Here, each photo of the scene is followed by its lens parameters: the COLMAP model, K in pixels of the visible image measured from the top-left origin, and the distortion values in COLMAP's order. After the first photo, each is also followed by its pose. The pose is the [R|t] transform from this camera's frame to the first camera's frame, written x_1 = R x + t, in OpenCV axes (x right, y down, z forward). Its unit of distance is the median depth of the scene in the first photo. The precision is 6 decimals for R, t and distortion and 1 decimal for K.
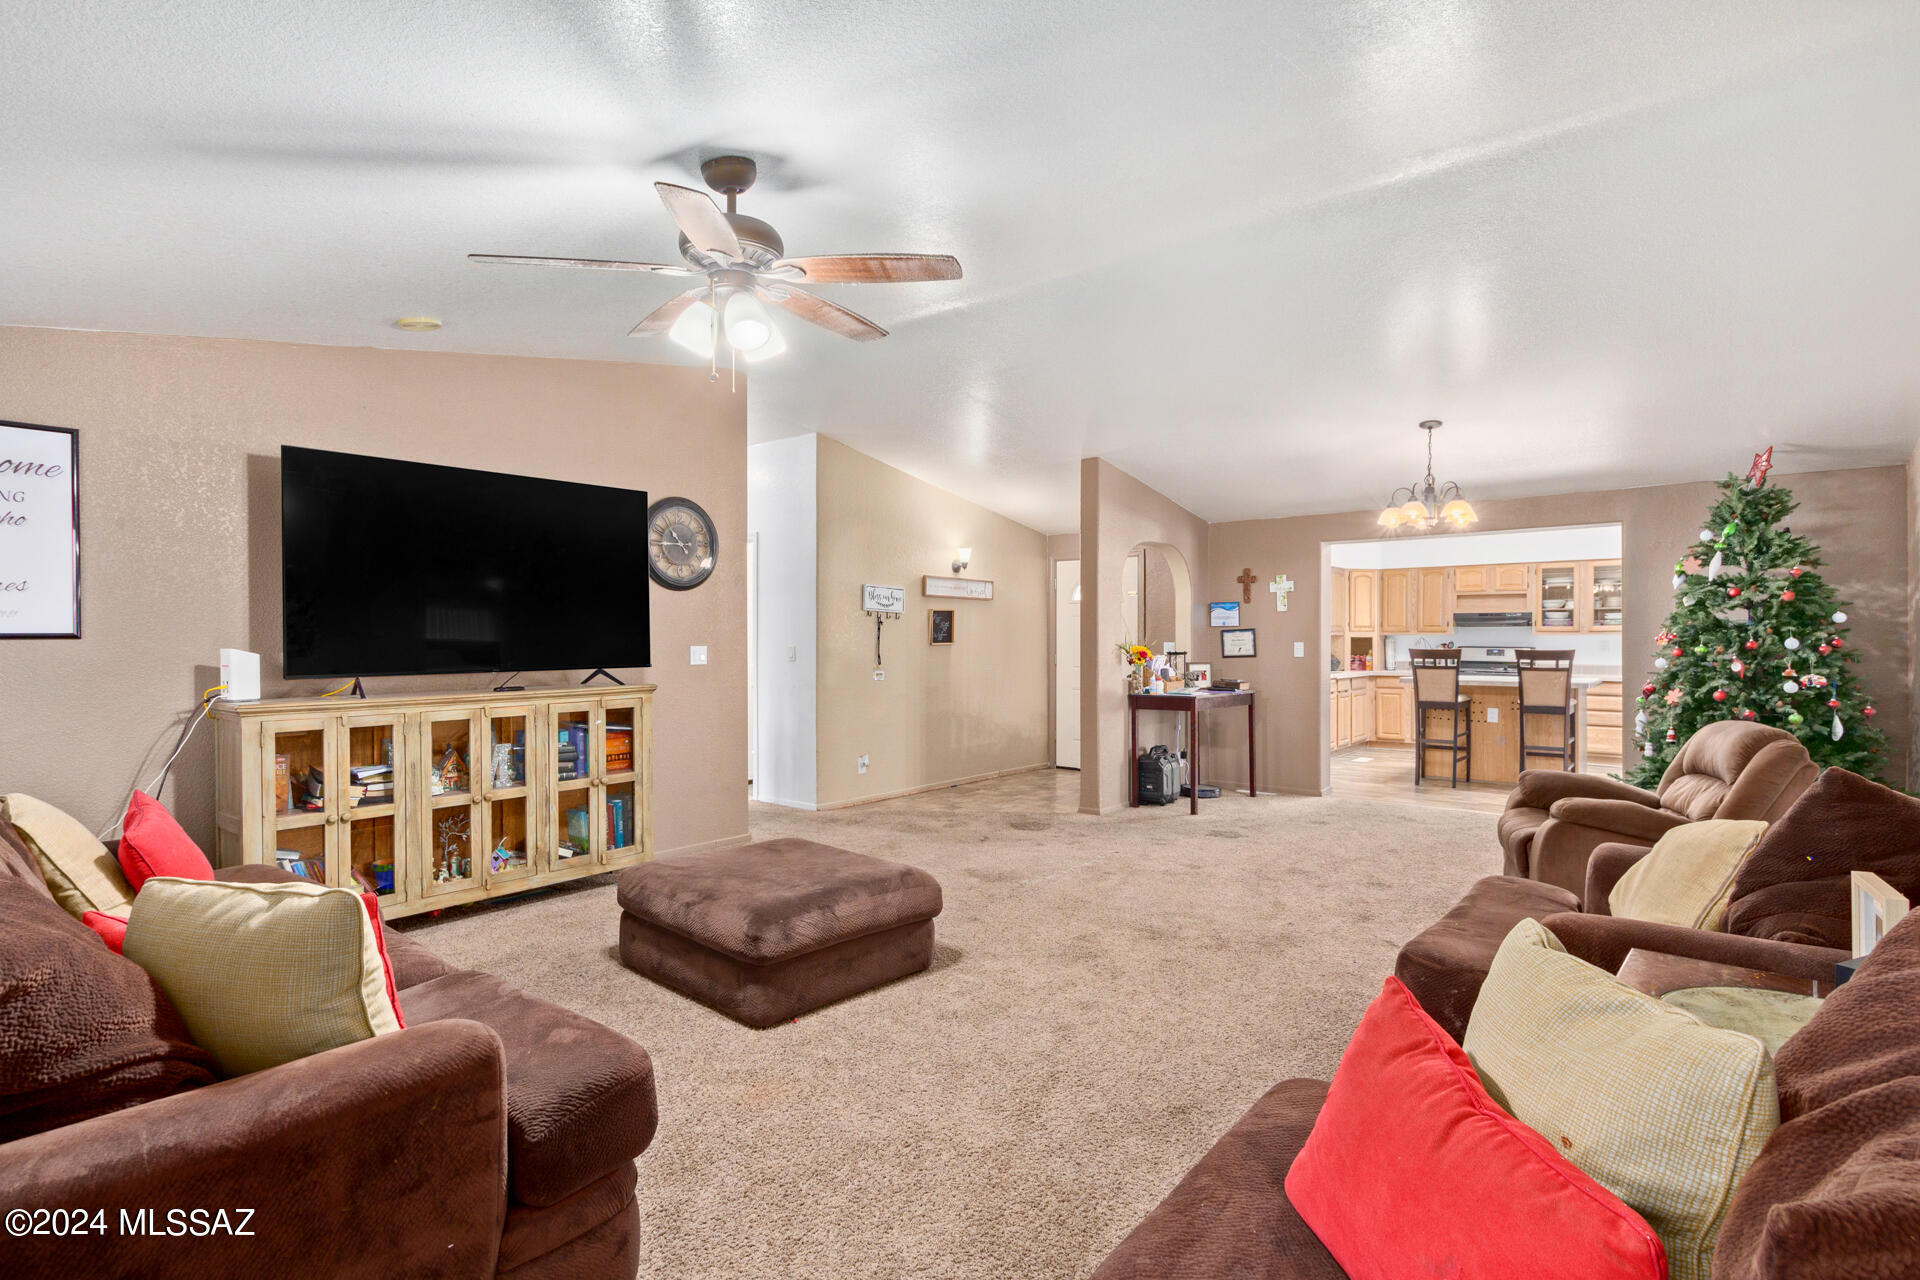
lens RADIAL K [[931.3, 0, 974.6], [0, 931.3, 655.6], [0, 0, 1]] dist [0.000185, -0.000661]
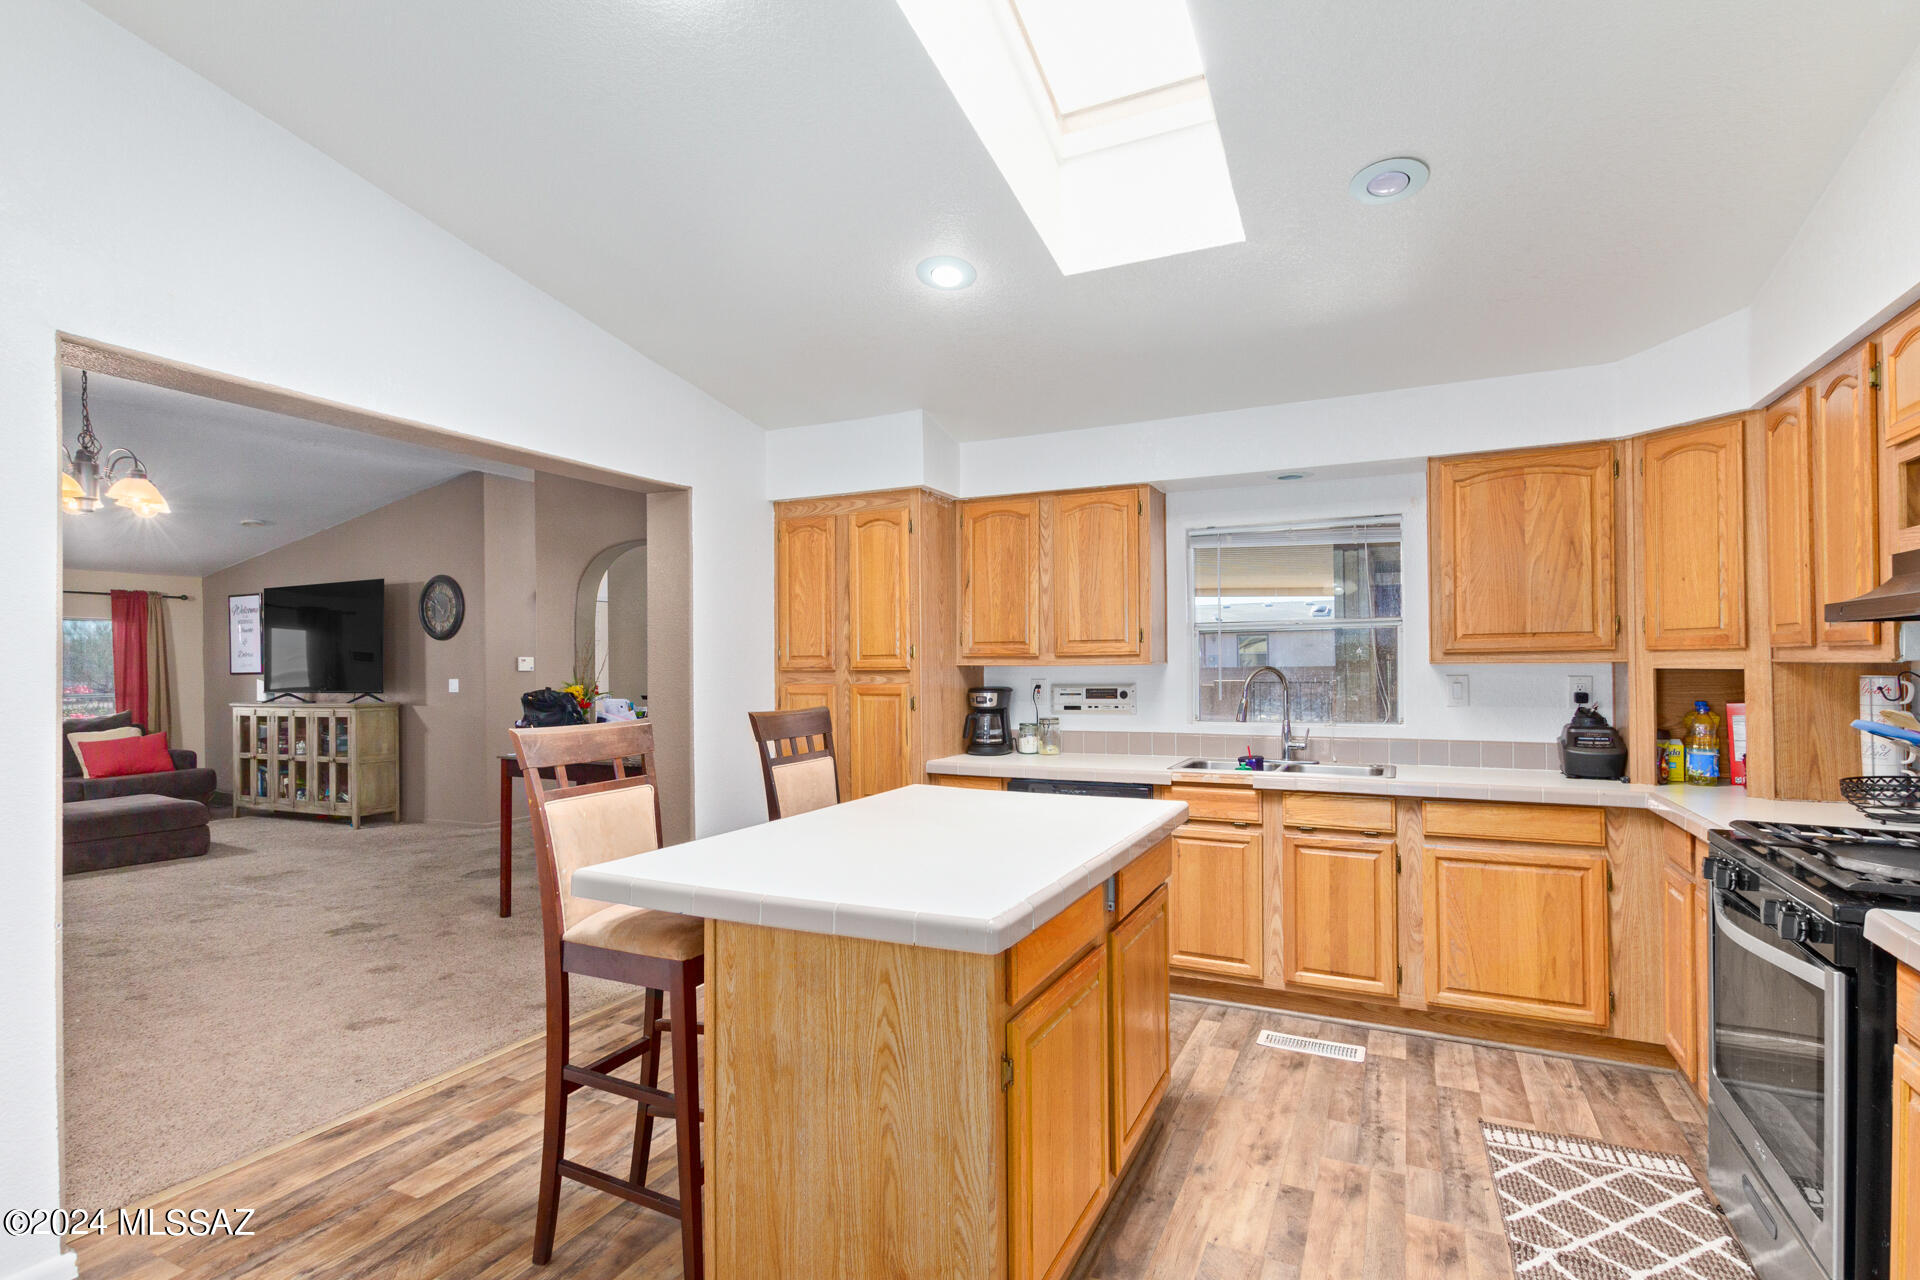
lens RADIAL K [[931.3, 0, 974.6], [0, 931.3, 655.6], [0, 0, 1]] dist [0.000185, -0.000661]
pose [[0.246903, -0.007521, -0.969011, 1.468226], [-0.007665, 0.999923, -0.009714, -0.043641], [0.969010, 0.009826, 0.246826, 1.657156]]
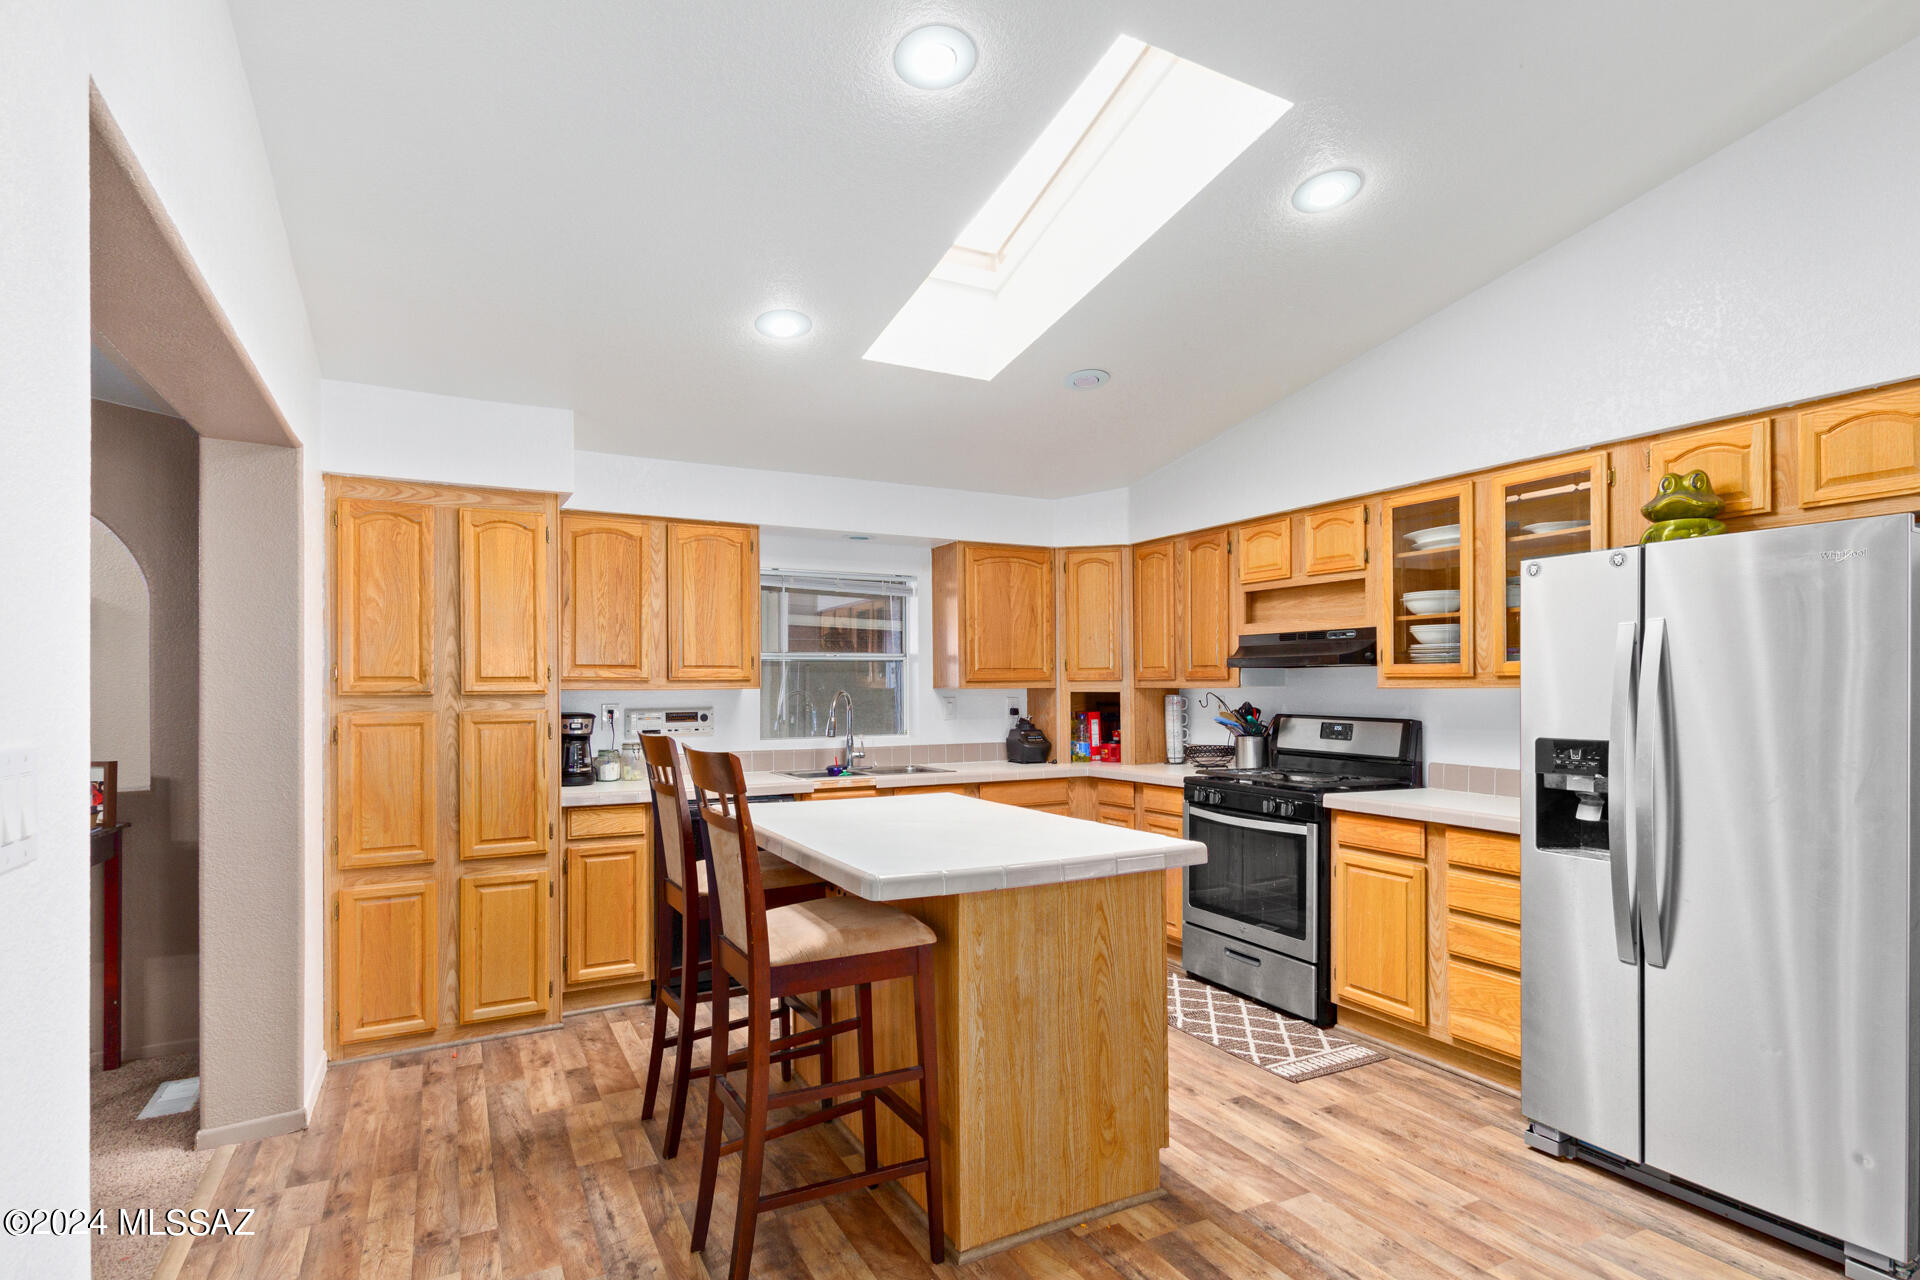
lens RADIAL K [[950.6, 0, 962.9], [0, 950.6, 687.0], [0, 0, 1]] dist [-0.000479, -0.000158]
pose [[0.926025, -0.000337, -0.377462, 1.262969], [-0.004797, 0.999908, -0.012661, -0.036605], [0.377431, 0.013535, 0.925939, 1.253461]]
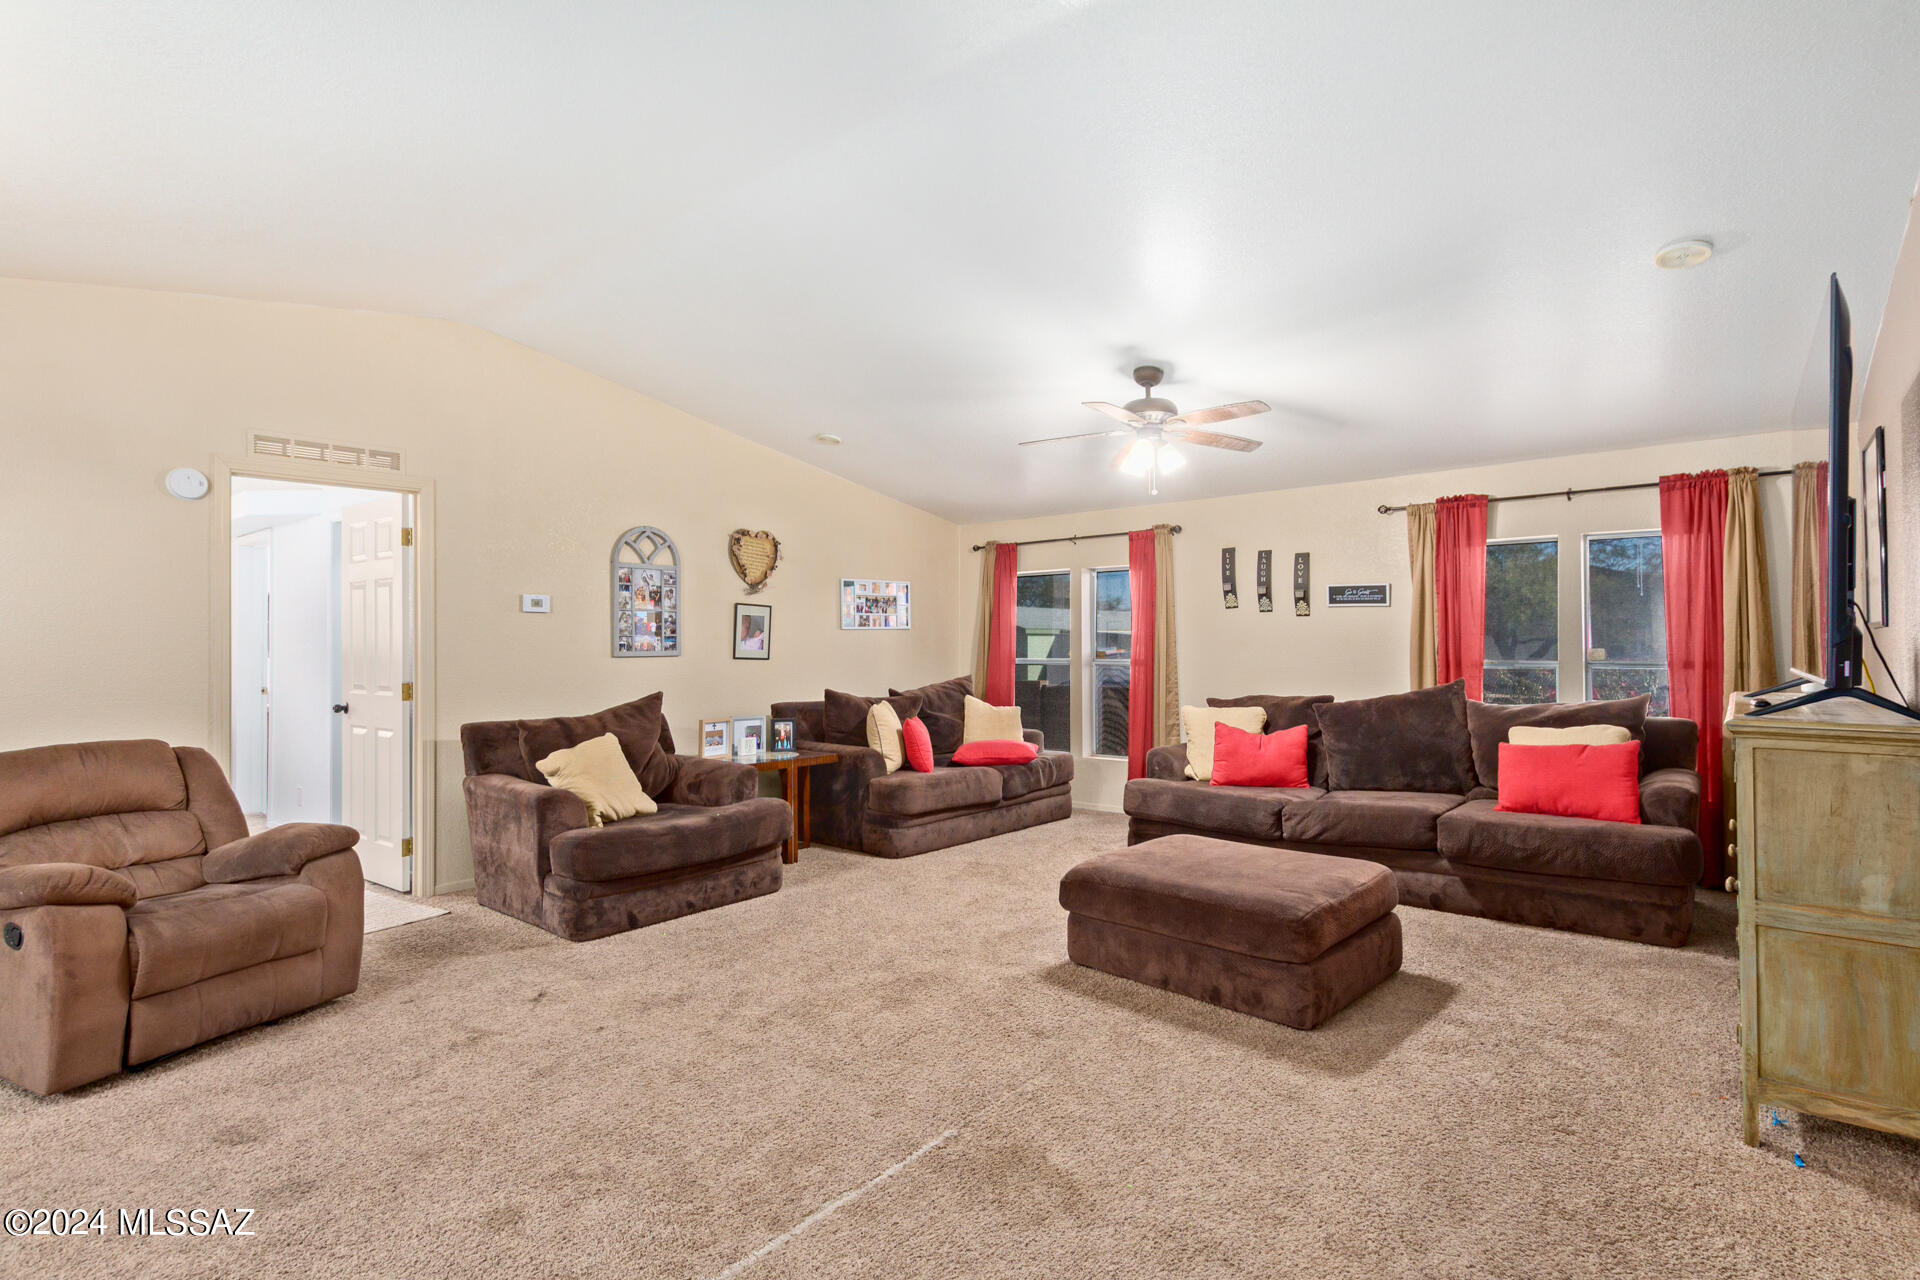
lens RADIAL K [[953.6, 0, 953.7], [0, 953.6, 630.7], [0, 0, 1]] dist [-0.001120, -0.000321]
pose [[-0.998124, 0.021294, 0.057405, 0.003399], [0.022510, 0.999534, 0.020632, -0.047219], [-0.056939, 0.021885, -0.998138, 1.559898]]
